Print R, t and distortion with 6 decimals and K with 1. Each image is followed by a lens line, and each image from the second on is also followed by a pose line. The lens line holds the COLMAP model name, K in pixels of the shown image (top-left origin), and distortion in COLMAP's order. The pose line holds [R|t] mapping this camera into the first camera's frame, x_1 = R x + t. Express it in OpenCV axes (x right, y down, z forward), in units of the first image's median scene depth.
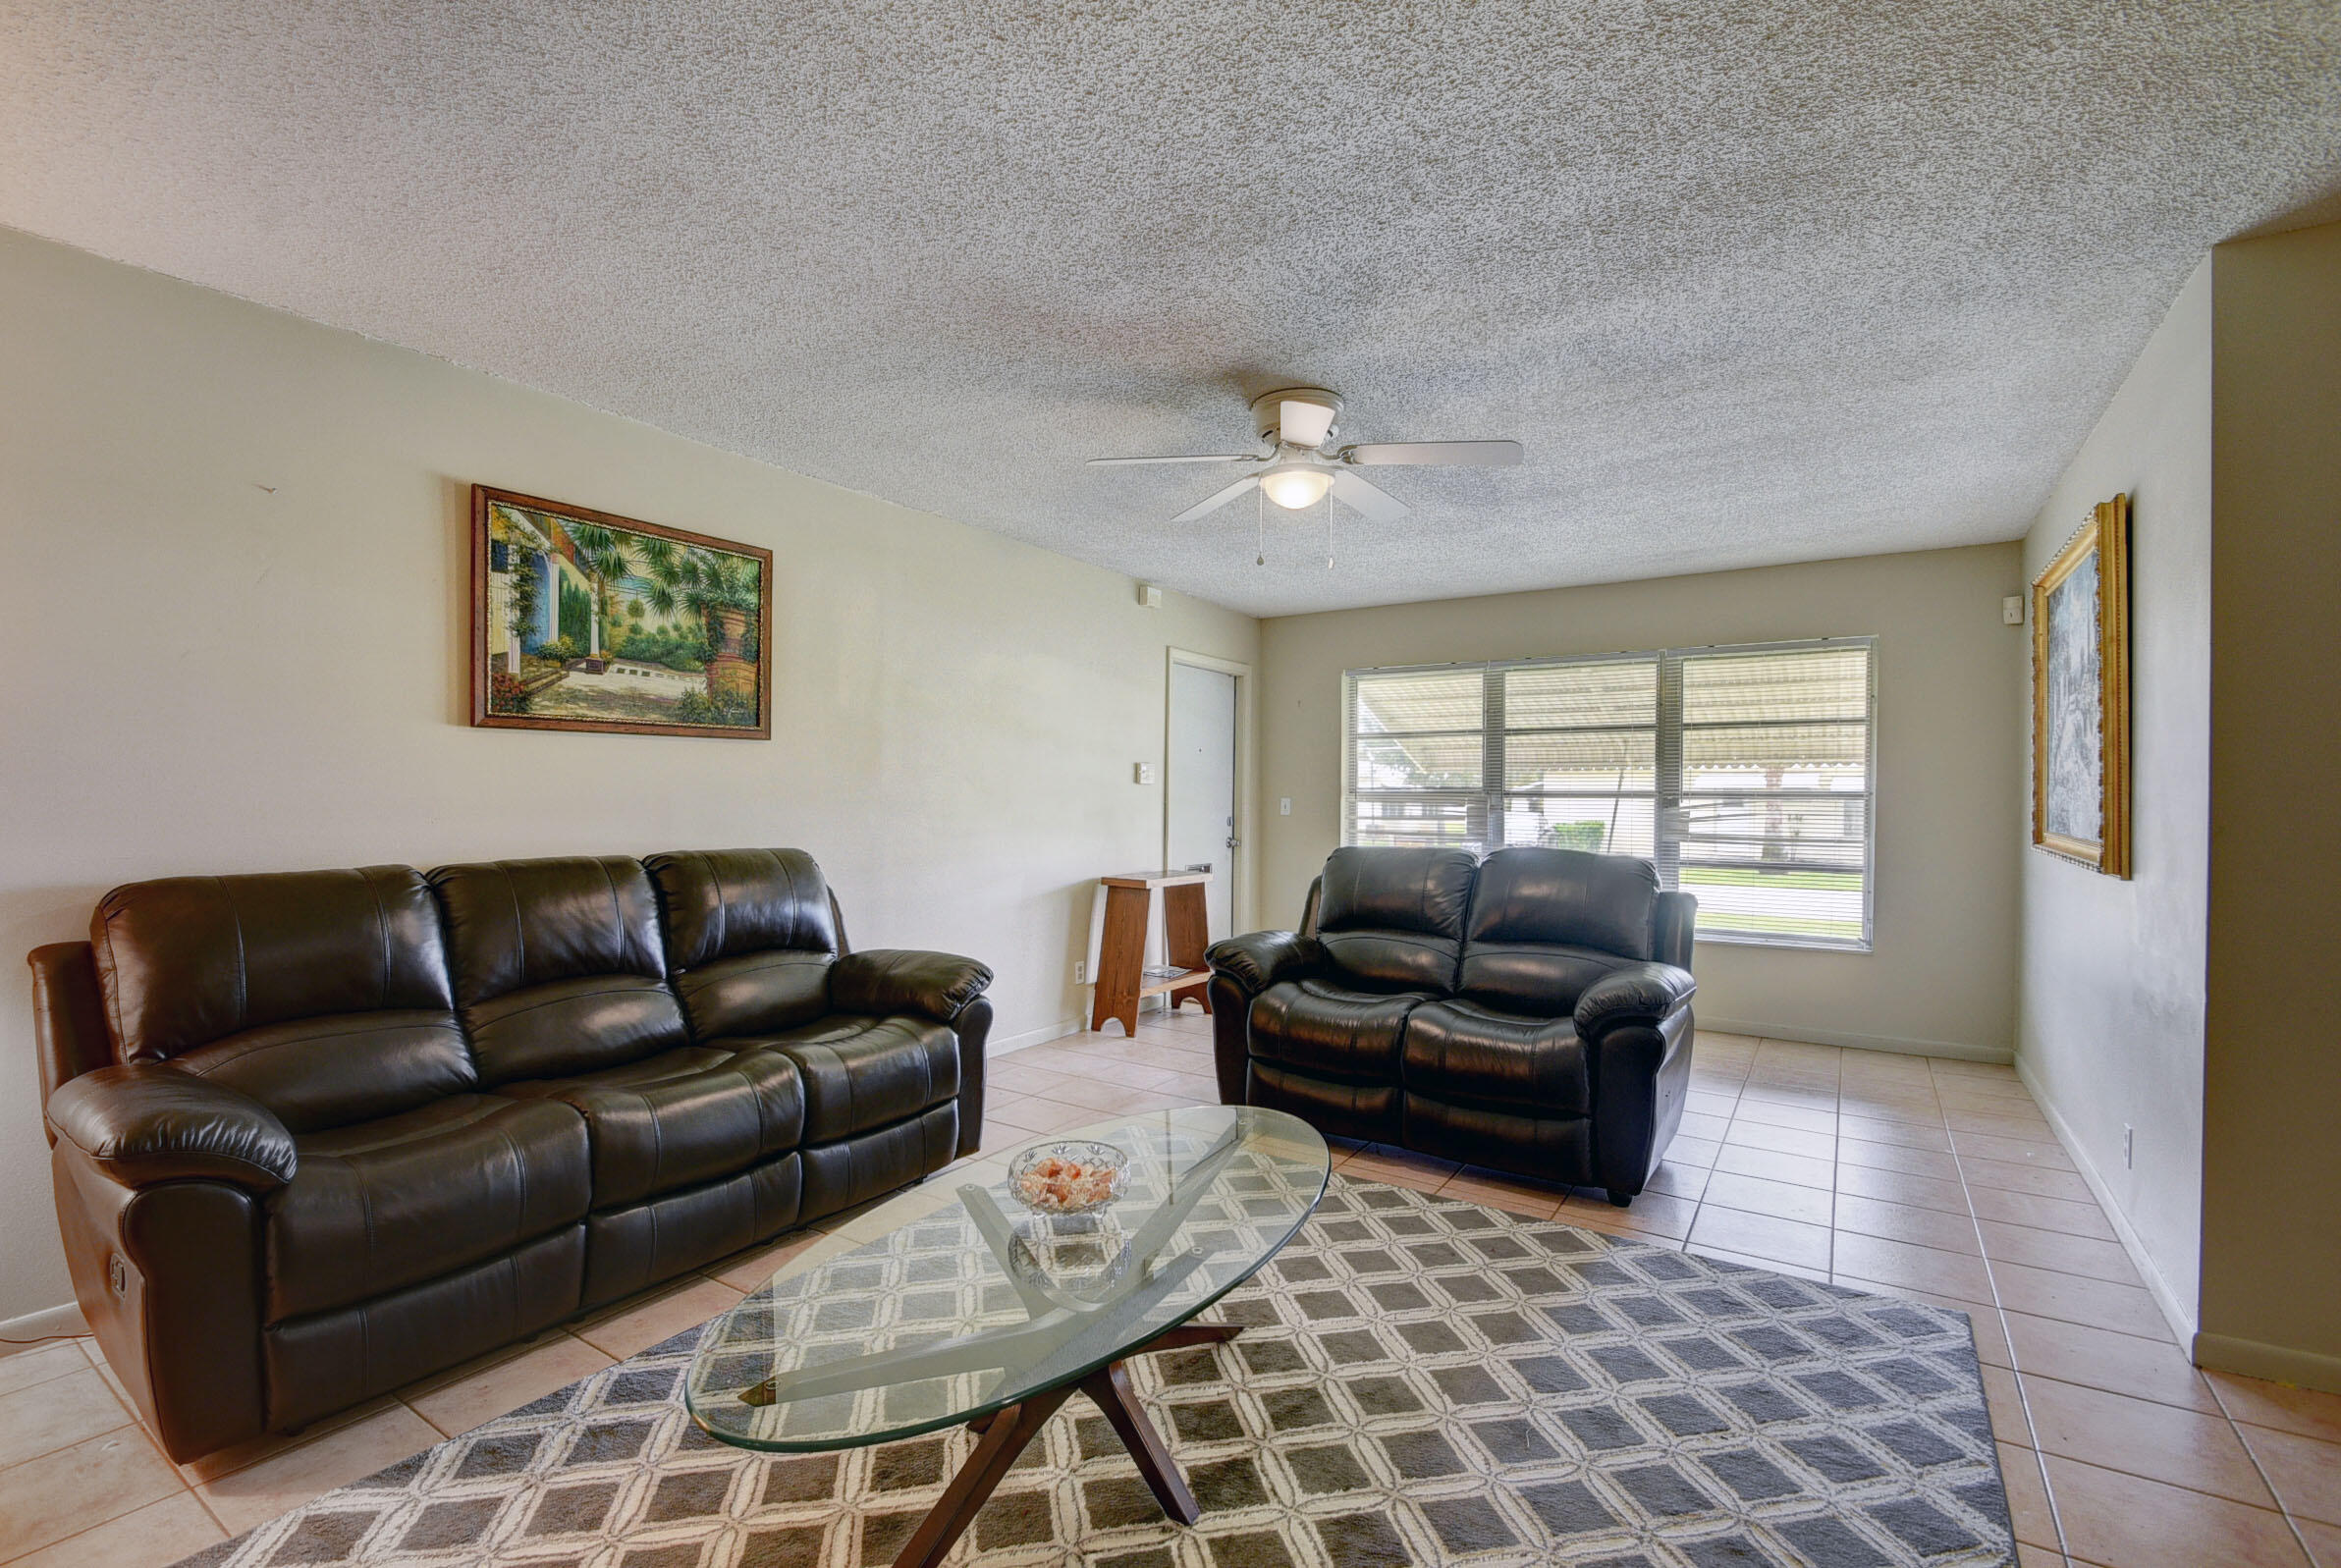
lens RADIAL K [[1033.0, 0, 1129.7], [0, 1033.0, 794.1], [0, 0, 1]] dist [0.016802, -0.018690]
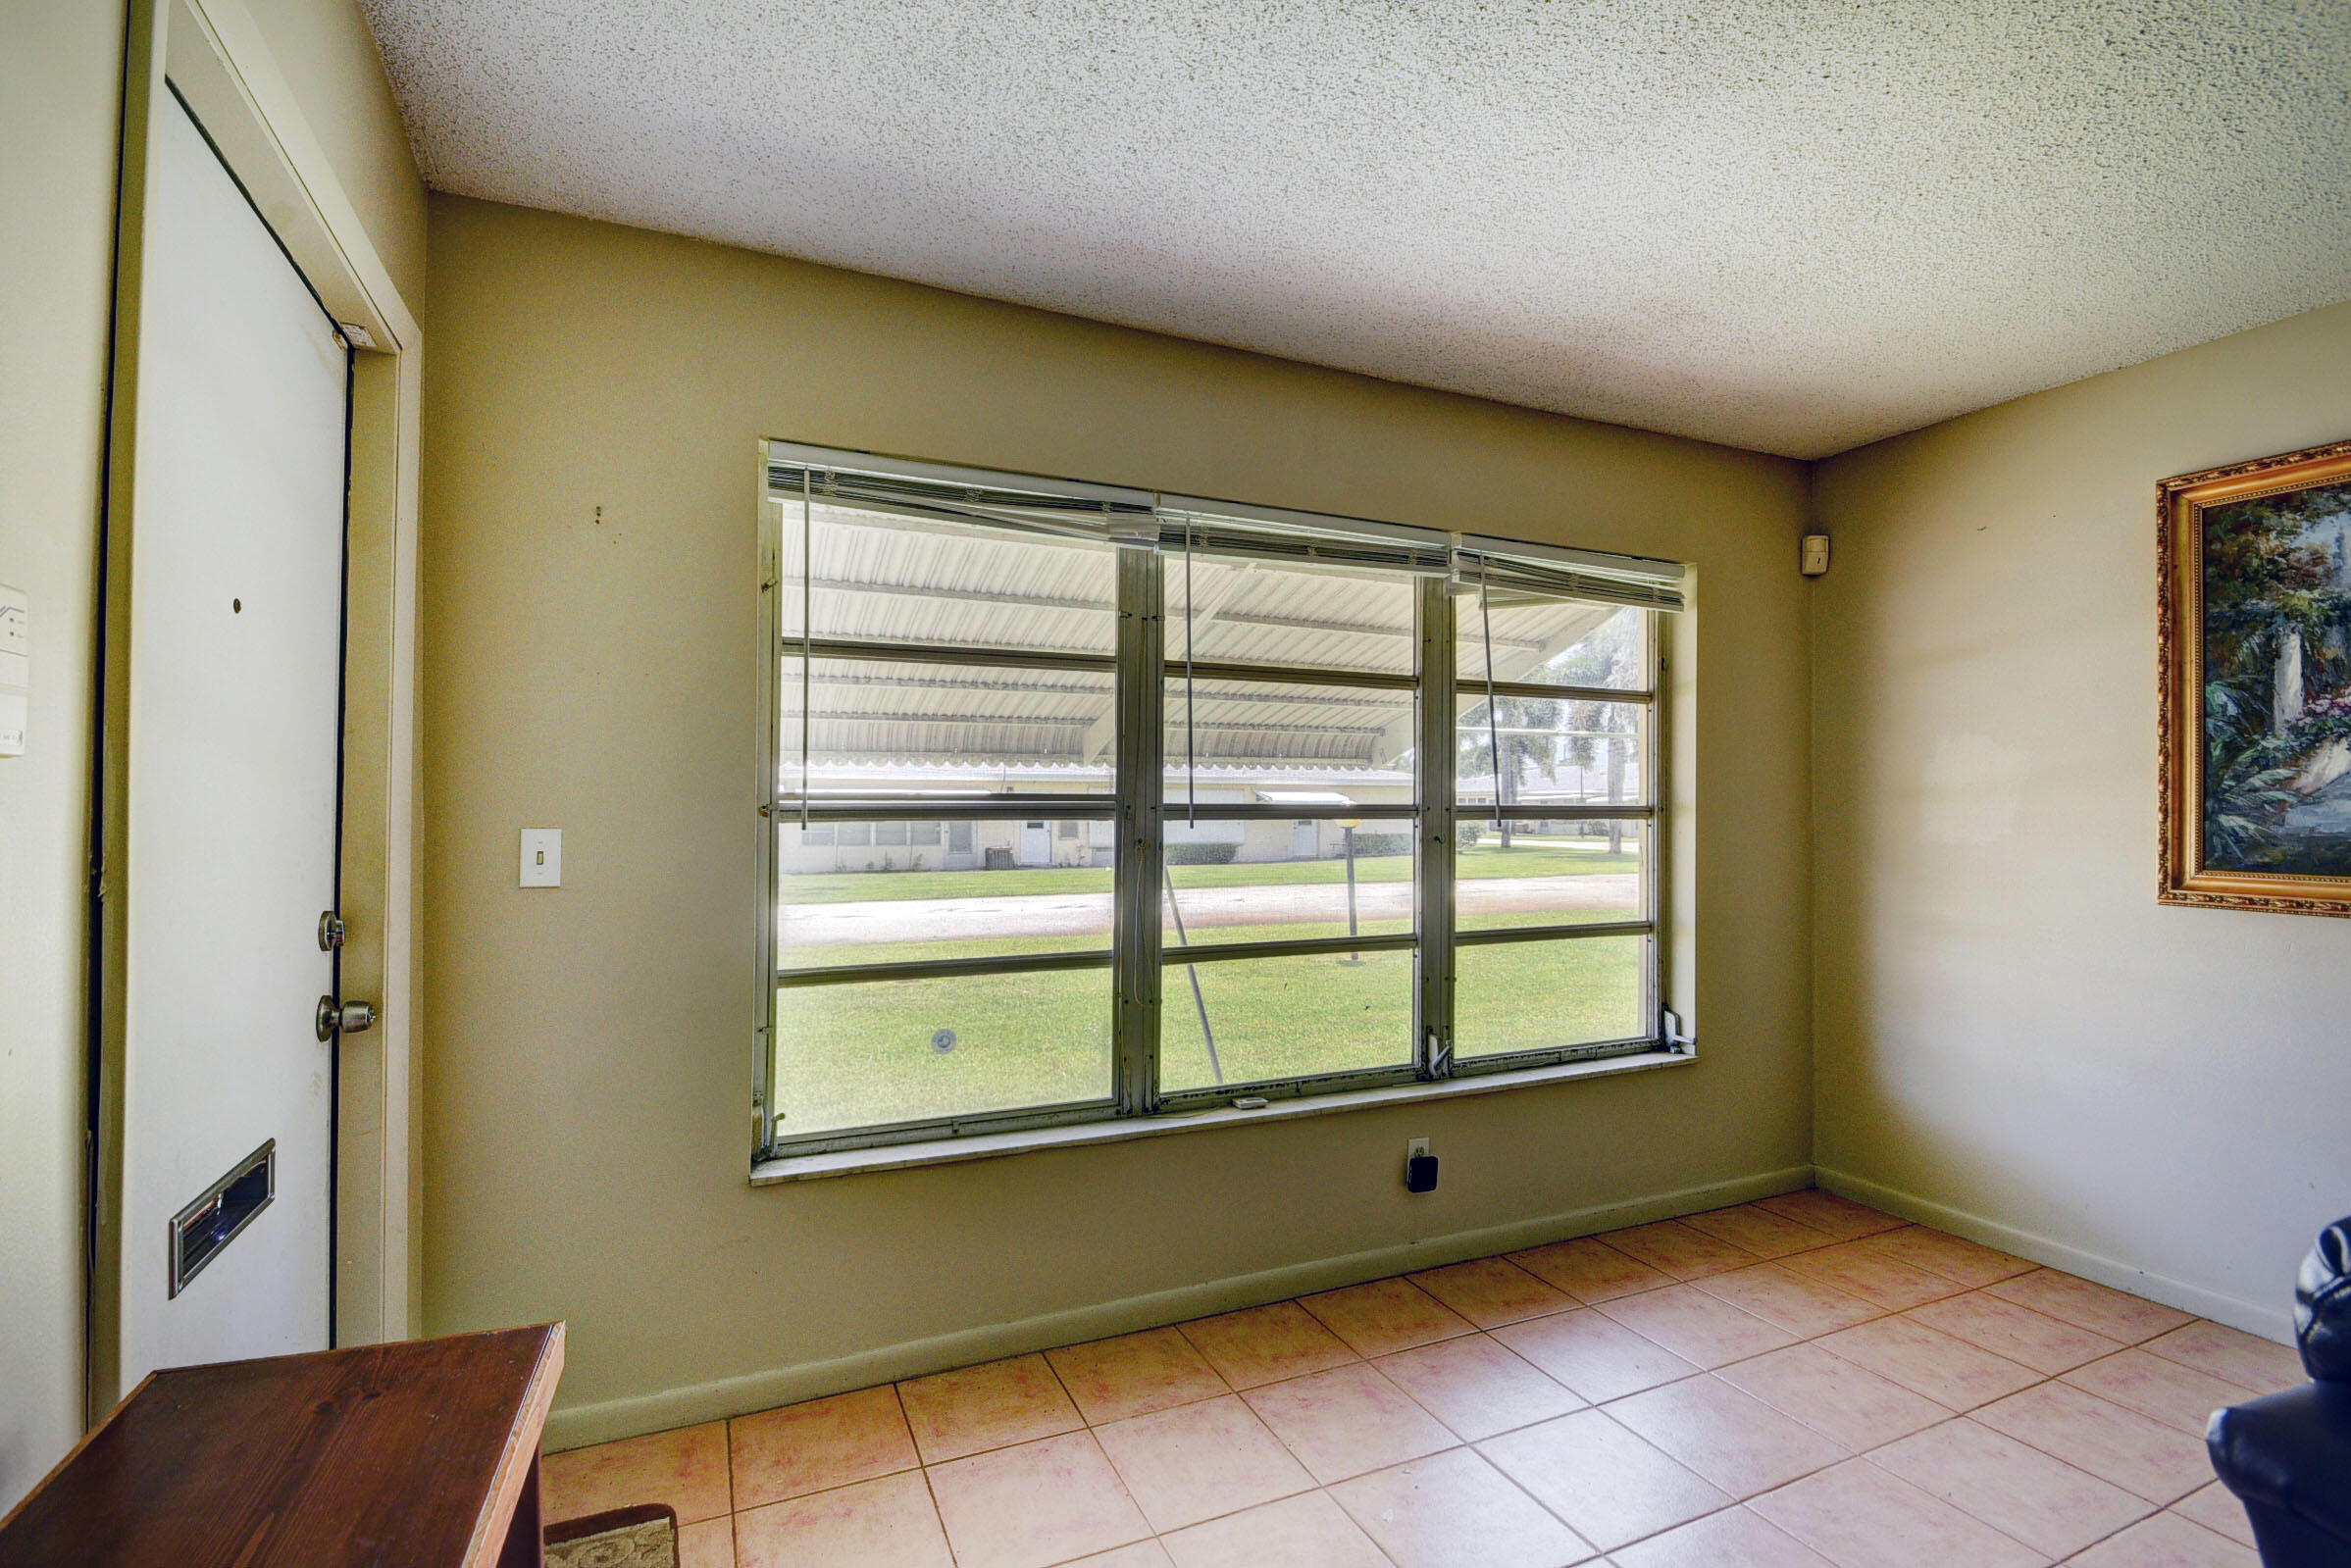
lens RADIAL K [[1050.8, 0, 1133.9], [0, 1050.8, 794.3], [0, 0, 1]] dist [0.014611, -0.014774]
pose [[0.529362, 0.006908, 0.848368, -0.025380], [-0.000626, 0.999970, -0.007751, -0.007158], [-0.848396, 0.003572, 0.529351, 1.435976]]
